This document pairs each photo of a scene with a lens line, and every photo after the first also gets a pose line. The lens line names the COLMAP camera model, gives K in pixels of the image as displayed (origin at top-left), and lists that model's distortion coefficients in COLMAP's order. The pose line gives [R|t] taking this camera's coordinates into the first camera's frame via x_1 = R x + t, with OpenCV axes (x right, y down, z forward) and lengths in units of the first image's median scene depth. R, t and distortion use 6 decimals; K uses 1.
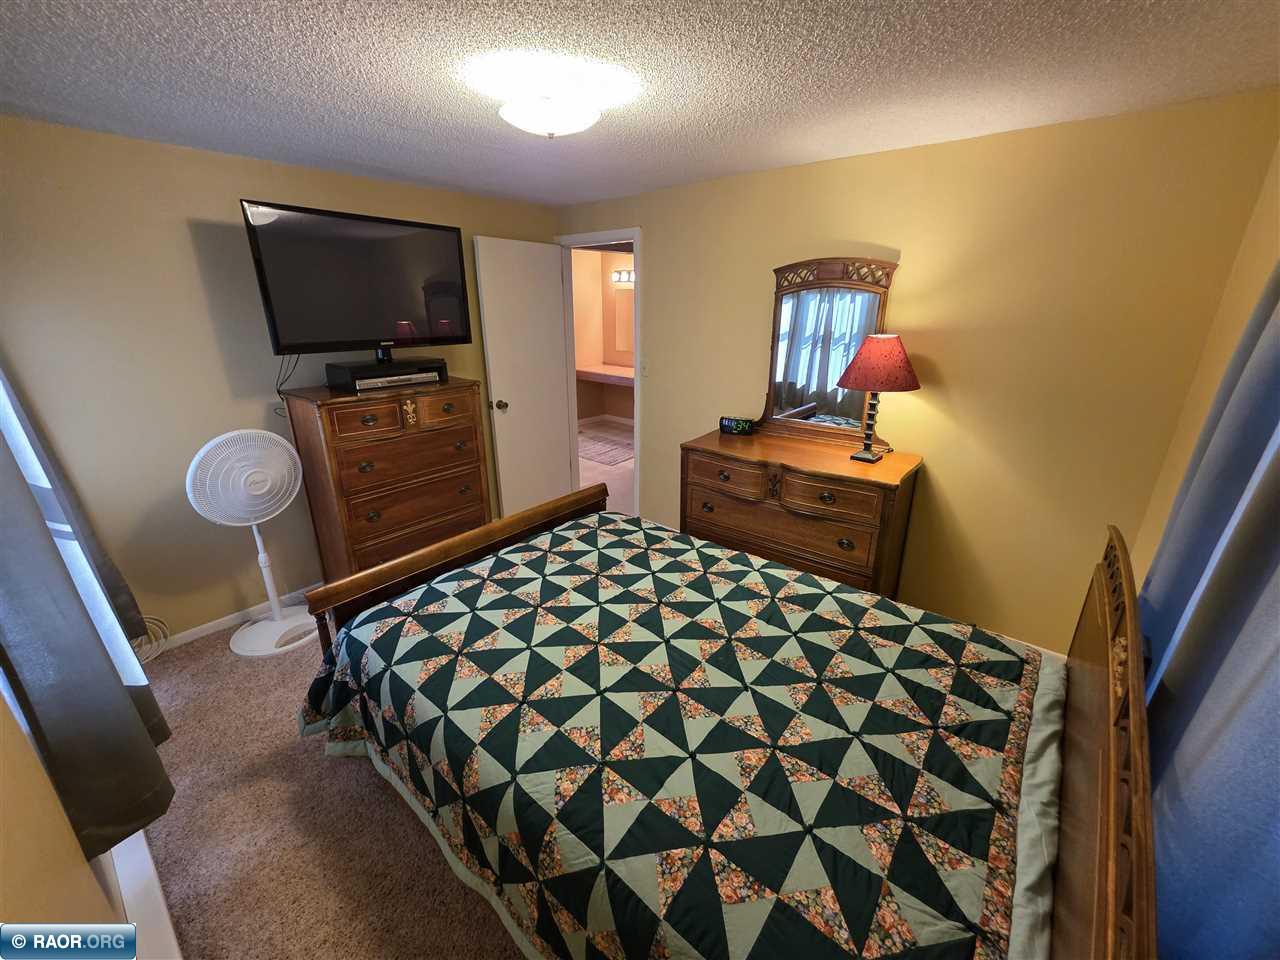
lens RADIAL K [[509.4, 0, 650.5], [0, 509.4, 489.5], [0, 0, 1]] dist [0.004614, -0.001119]
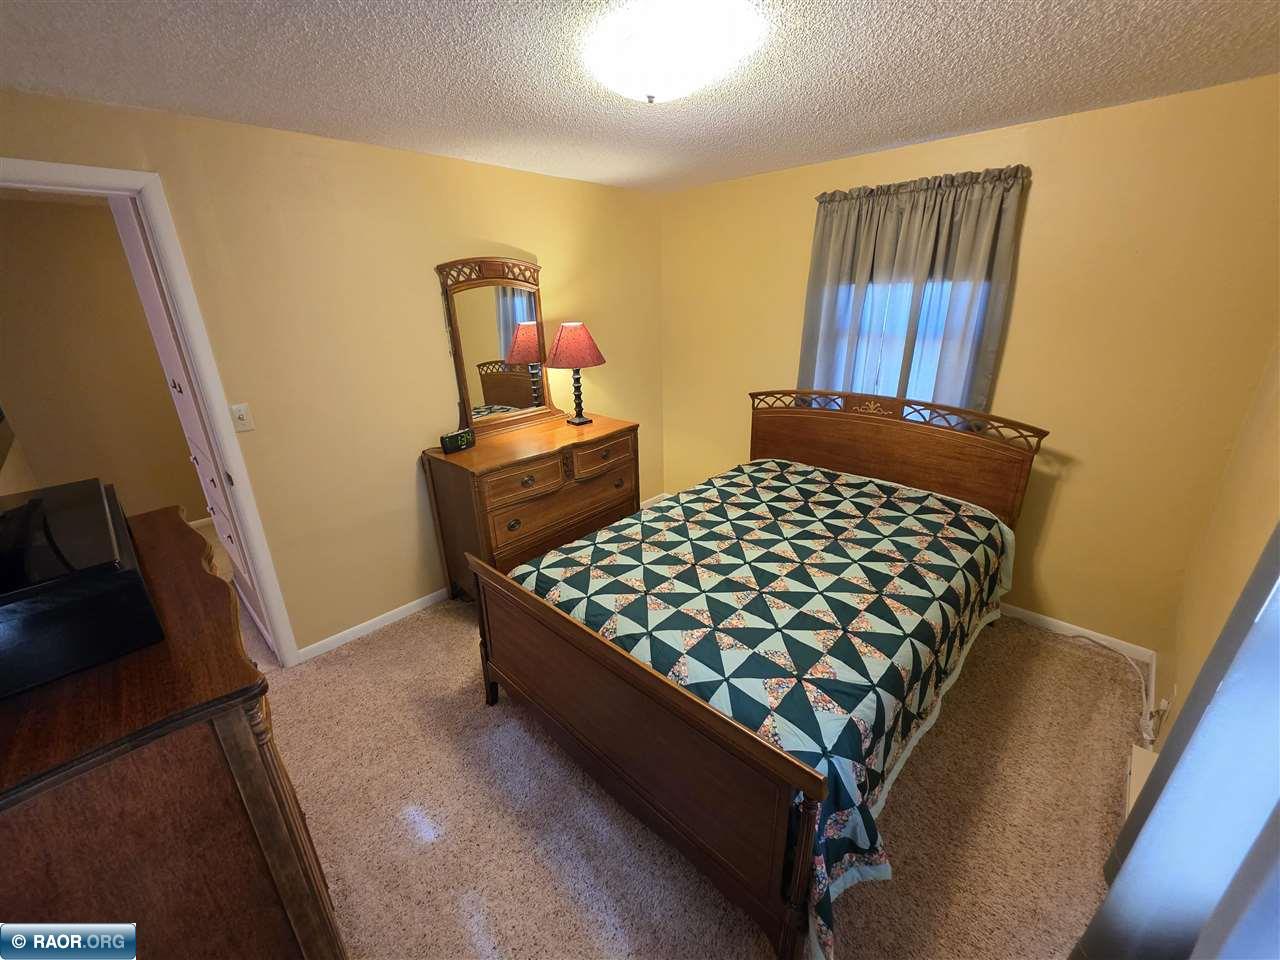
lens RADIAL K [[509.4, 0, 649.5], [0, 509.4, 472.9], [0, 0, 1]] dist [0.004614, -0.001119]
pose [[0.079465, -0.331593, 0.940070, -1.098816], [0.374083, 0.884050, 0.280211, -0.337722], [-0.923985, 0.329397, 0.194294, 0.925366]]
